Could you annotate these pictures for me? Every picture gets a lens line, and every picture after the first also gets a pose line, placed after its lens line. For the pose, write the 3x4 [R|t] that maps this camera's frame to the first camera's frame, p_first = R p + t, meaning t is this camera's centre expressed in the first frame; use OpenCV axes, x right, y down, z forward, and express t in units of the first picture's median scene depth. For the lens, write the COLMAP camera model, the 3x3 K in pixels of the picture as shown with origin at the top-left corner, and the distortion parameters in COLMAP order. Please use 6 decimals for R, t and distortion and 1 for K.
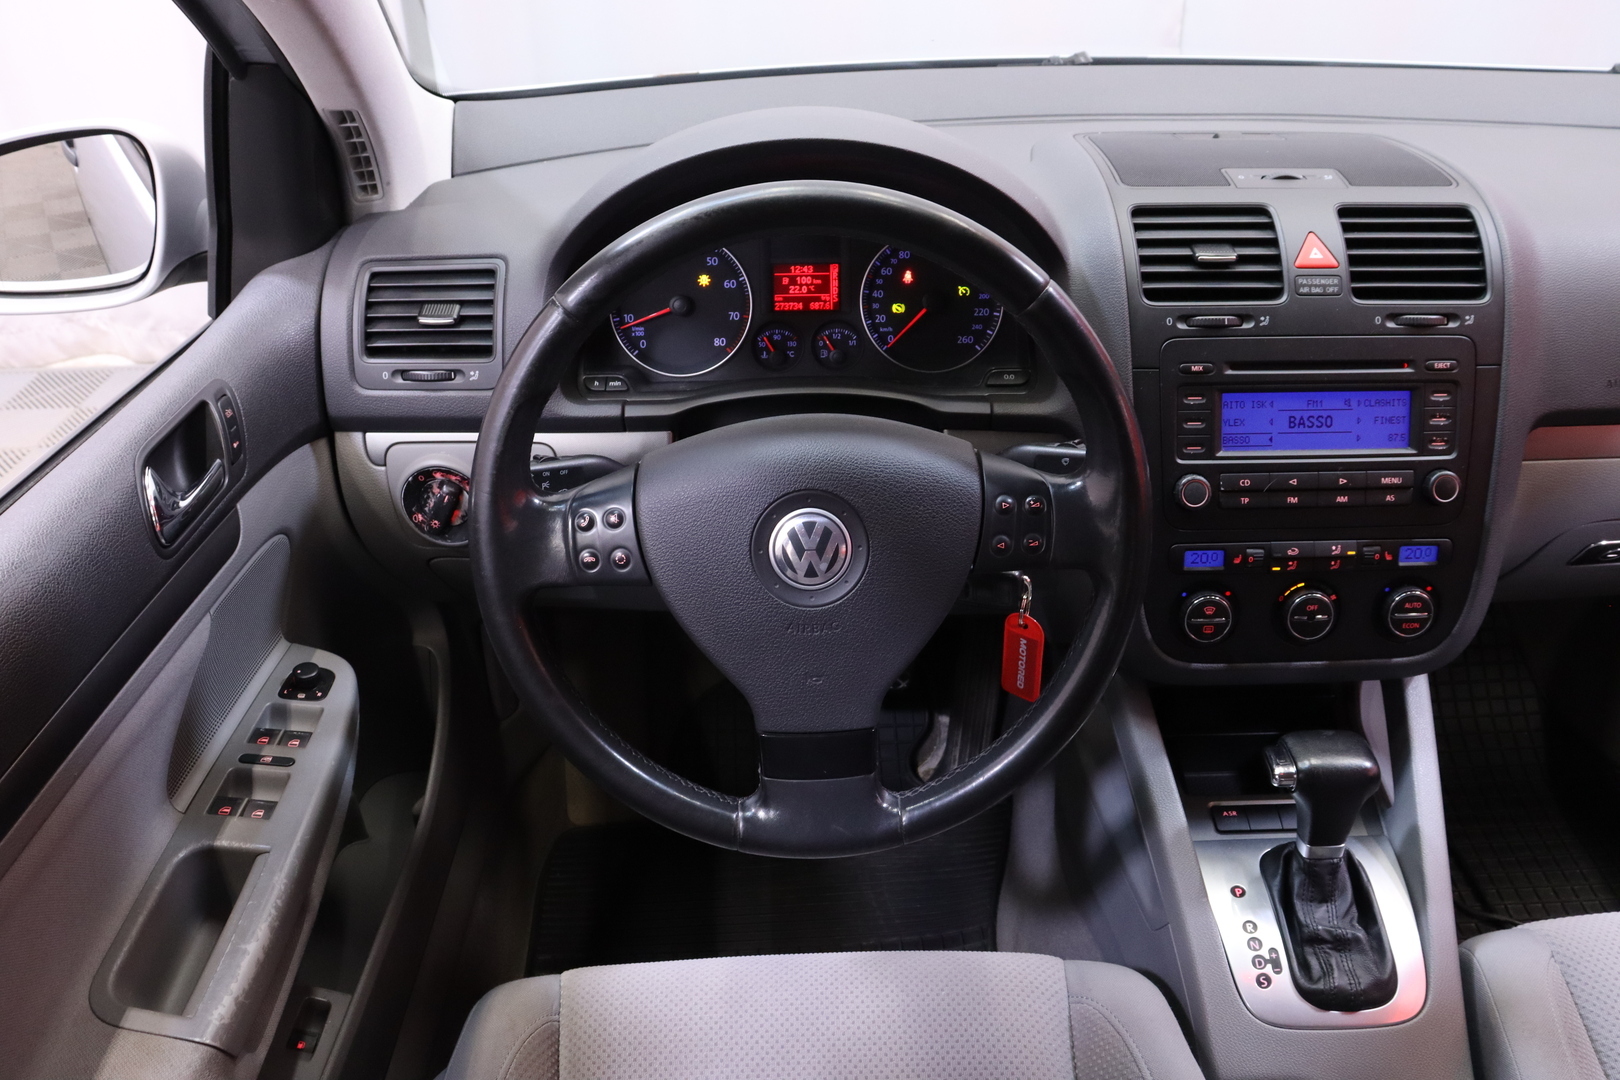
lens RADIAL K [[1319.0, 0, 804.2], [0, 1319.0, 537.5], [0, 0, 1]] dist [-0.174692, 0.128349]
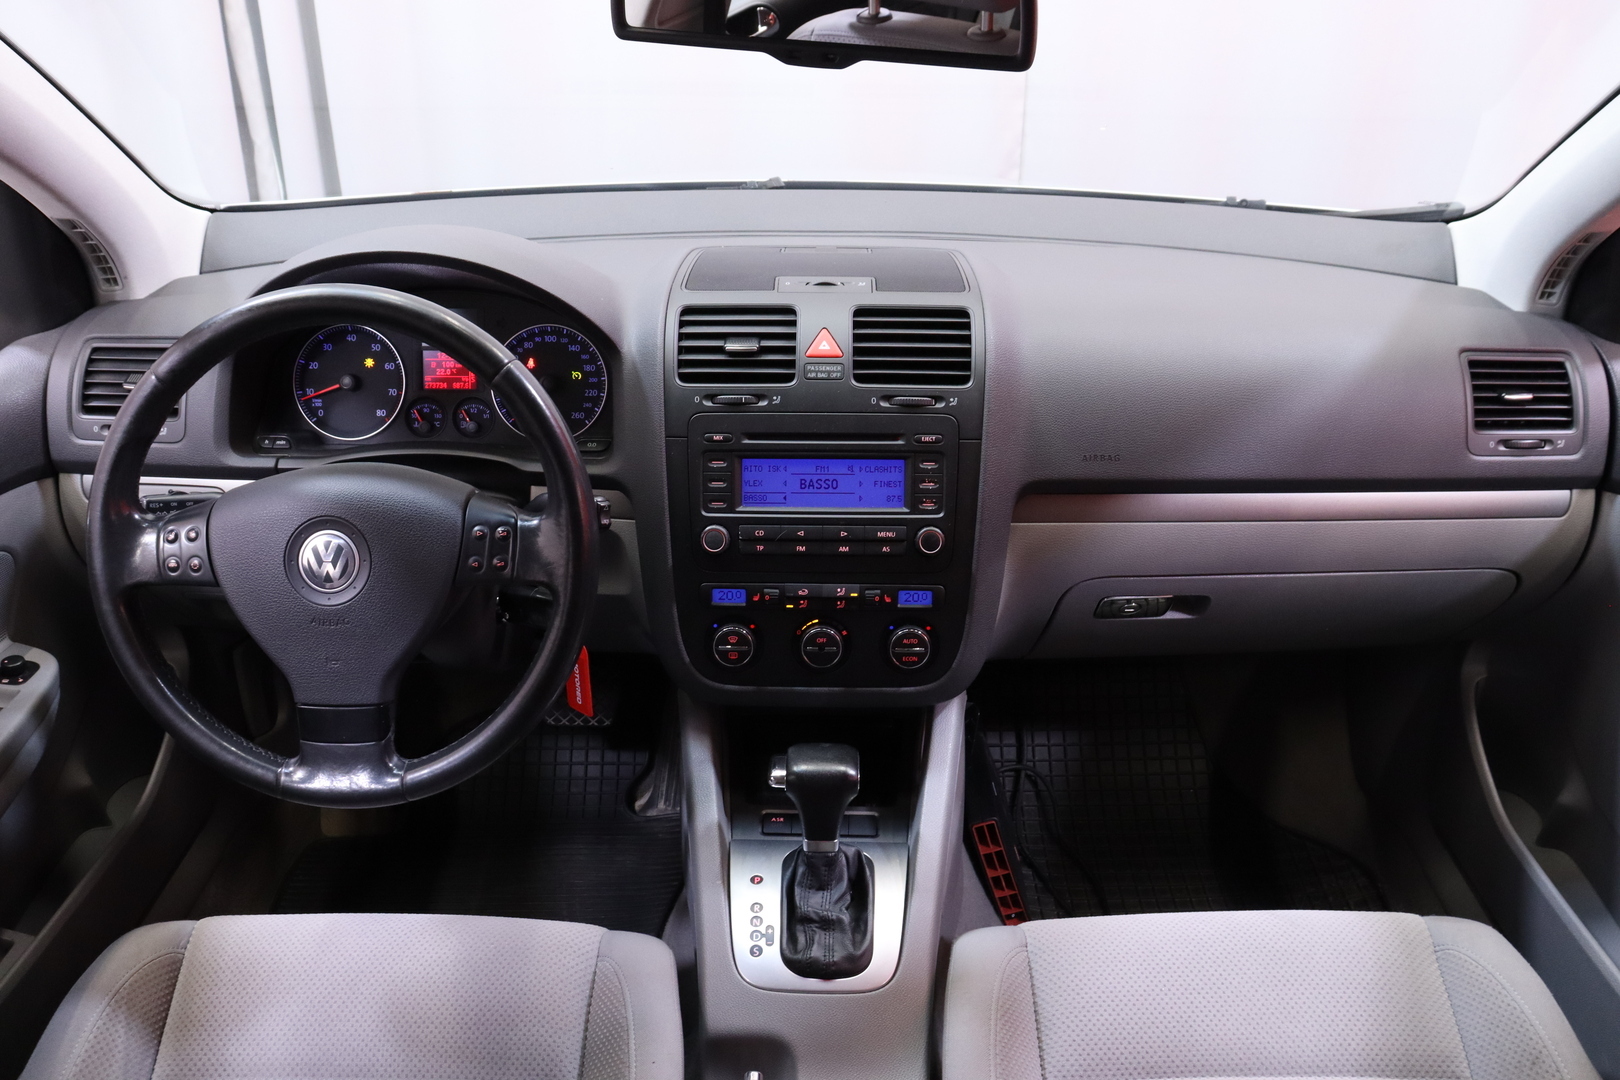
lens RADIAL K [[1319.0, 0, 814.6], [0, 1319.0, 536.9], [0, 0, 1]] dist [-0.174692, 0.128349]
pose [[0.999532, 0.030490, 0.002495, 0.385571], [-0.030197, 0.996406, -0.079139, 0.056510], [-0.004899, 0.079026, 0.996860, -0.223919]]
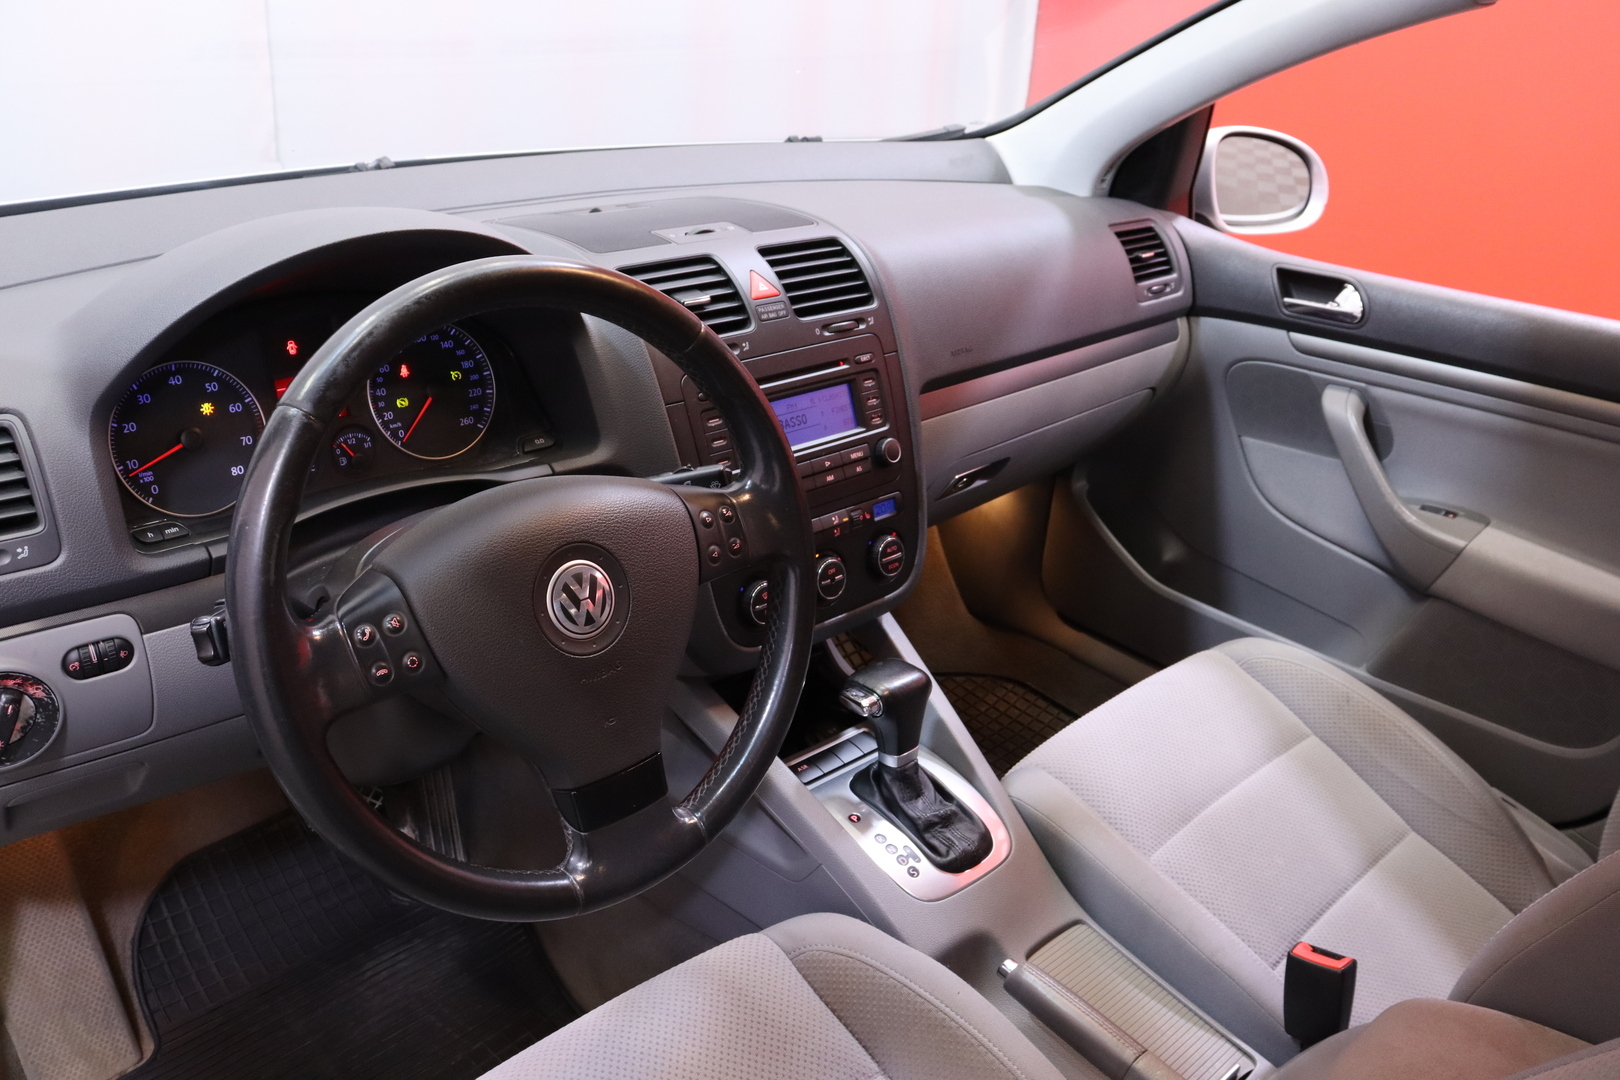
lens RADIAL K [[1319.0, 0, 811.9], [0, 1319.0, 546.8], [0, 0, 1]] dist [-0.174692, 0.128349]
pose [[0.718930, -0.231456, 0.655415, -0.427103], [0.286684, 0.957731, 0.023751, -0.002122], [-0.633208, 0.170822, 0.754896, 0.075355]]
